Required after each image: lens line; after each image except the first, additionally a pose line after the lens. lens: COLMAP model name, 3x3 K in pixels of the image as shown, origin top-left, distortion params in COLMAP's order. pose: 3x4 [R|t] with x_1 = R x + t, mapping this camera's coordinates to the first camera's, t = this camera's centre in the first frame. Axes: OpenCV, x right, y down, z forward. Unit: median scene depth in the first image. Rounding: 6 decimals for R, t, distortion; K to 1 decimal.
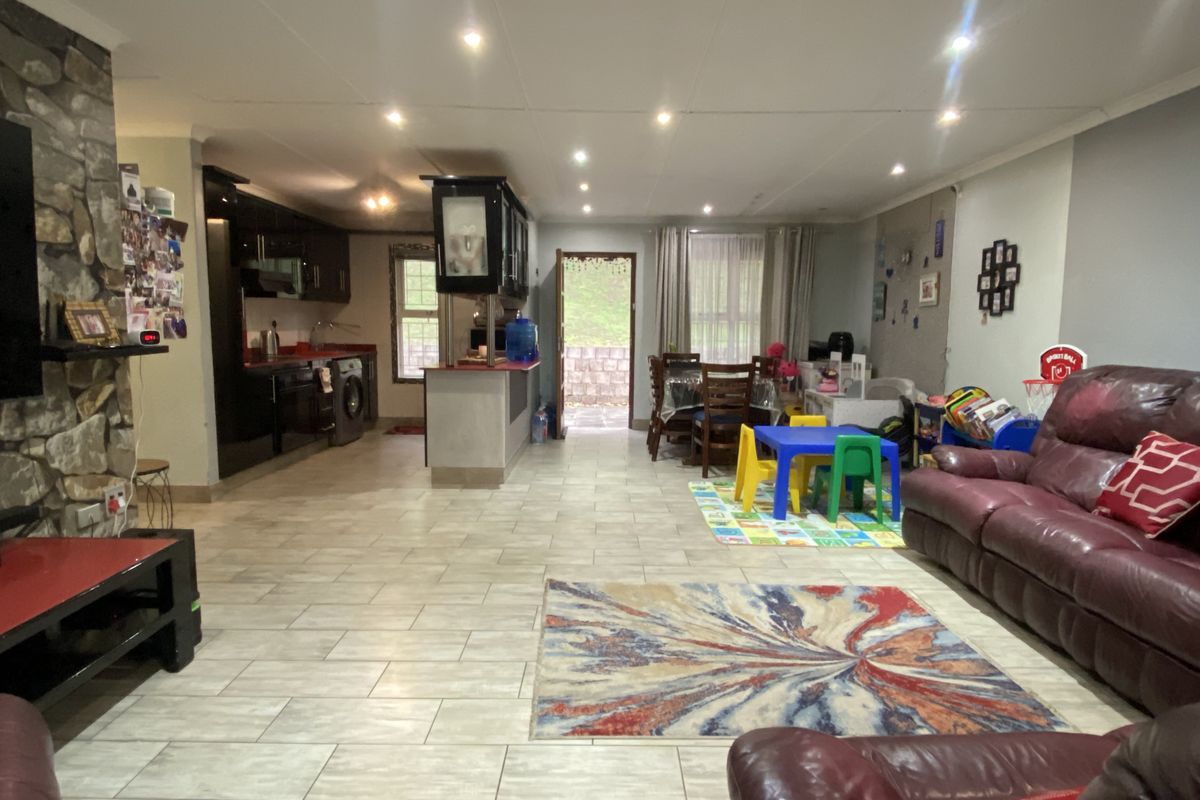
lens RADIAL K [[740.1, 0, 600.0], [0, 740.1, 400.0], [0, 0, 1]] dist [0.129032, -0.132741]
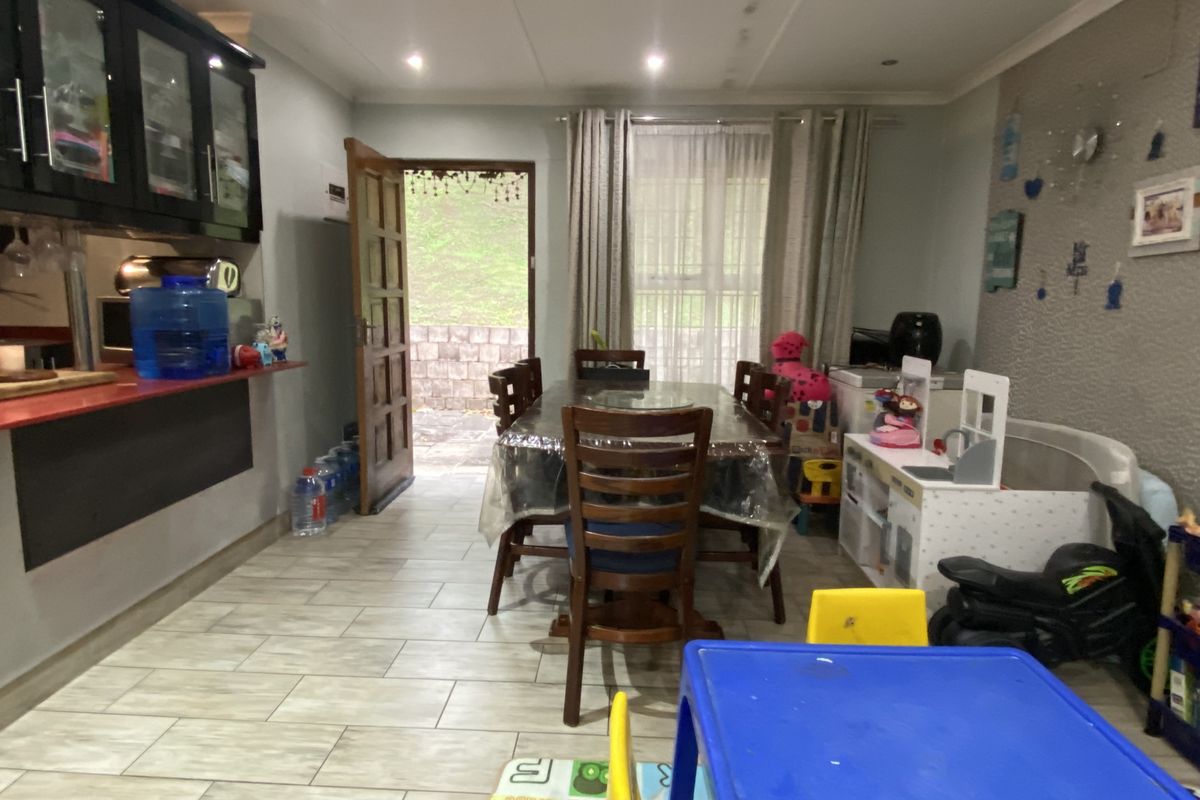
lens RADIAL K [[740.1, 0, 600.0], [0, 740.1, 400.0], [0, 0, 1]] dist [0.129032, -0.132741]
pose [[0.999408, 0.011891, -0.032298, 0.119587], [-0.010651, 0.999210, 0.038283, -0.047498], [0.032727, -0.037916, 0.998745, 0.464957]]
